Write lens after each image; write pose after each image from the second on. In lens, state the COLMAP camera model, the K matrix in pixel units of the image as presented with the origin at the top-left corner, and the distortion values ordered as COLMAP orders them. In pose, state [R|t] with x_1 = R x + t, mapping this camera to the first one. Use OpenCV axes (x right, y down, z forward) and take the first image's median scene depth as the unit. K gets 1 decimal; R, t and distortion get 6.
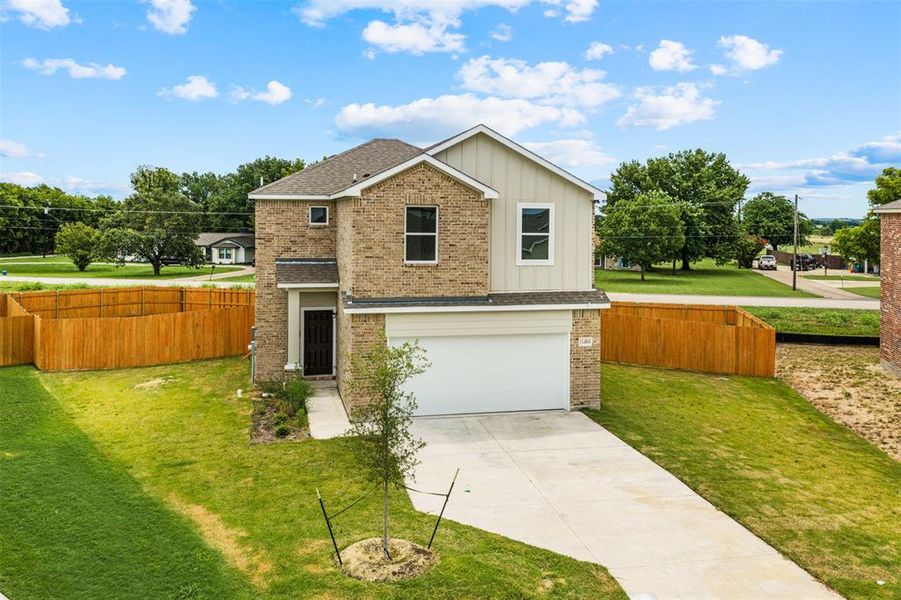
lens RADIAL K [[411.8, 0, 446.7], [0, 411.8, 274.5], [0, 0, 1]] dist [-0.001054, 0.000899]
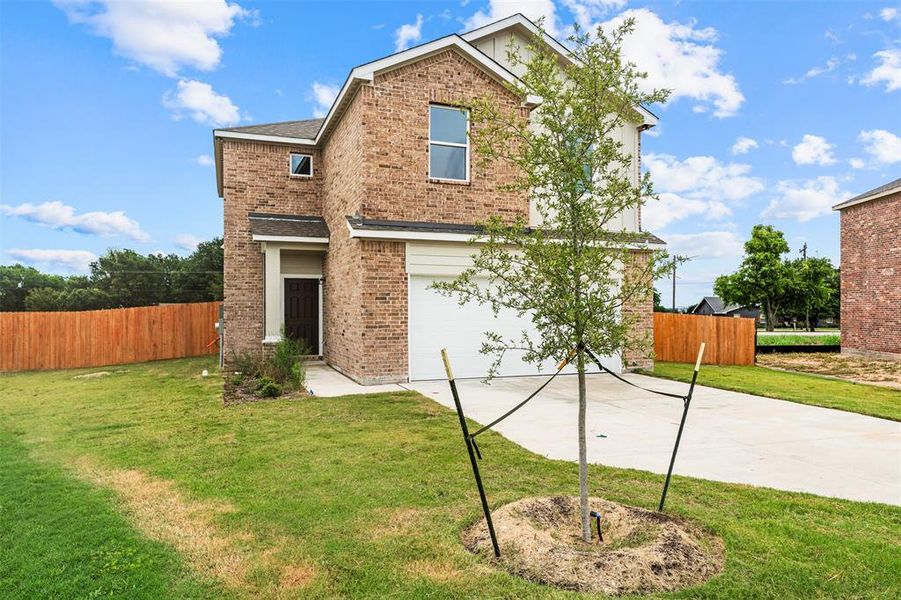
lens RADIAL K [[367.2, 0, 424.9], [0, 367.2, 316.6], [0, 0, 1]] dist [-0.001482, 0.000834]
pose [[0.996647, -0.007981, 0.081435, -0.155382], [0.007654, 0.999961, 0.004335, 0.210207], [-0.081467, -0.003698, 0.996669, 0.291865]]
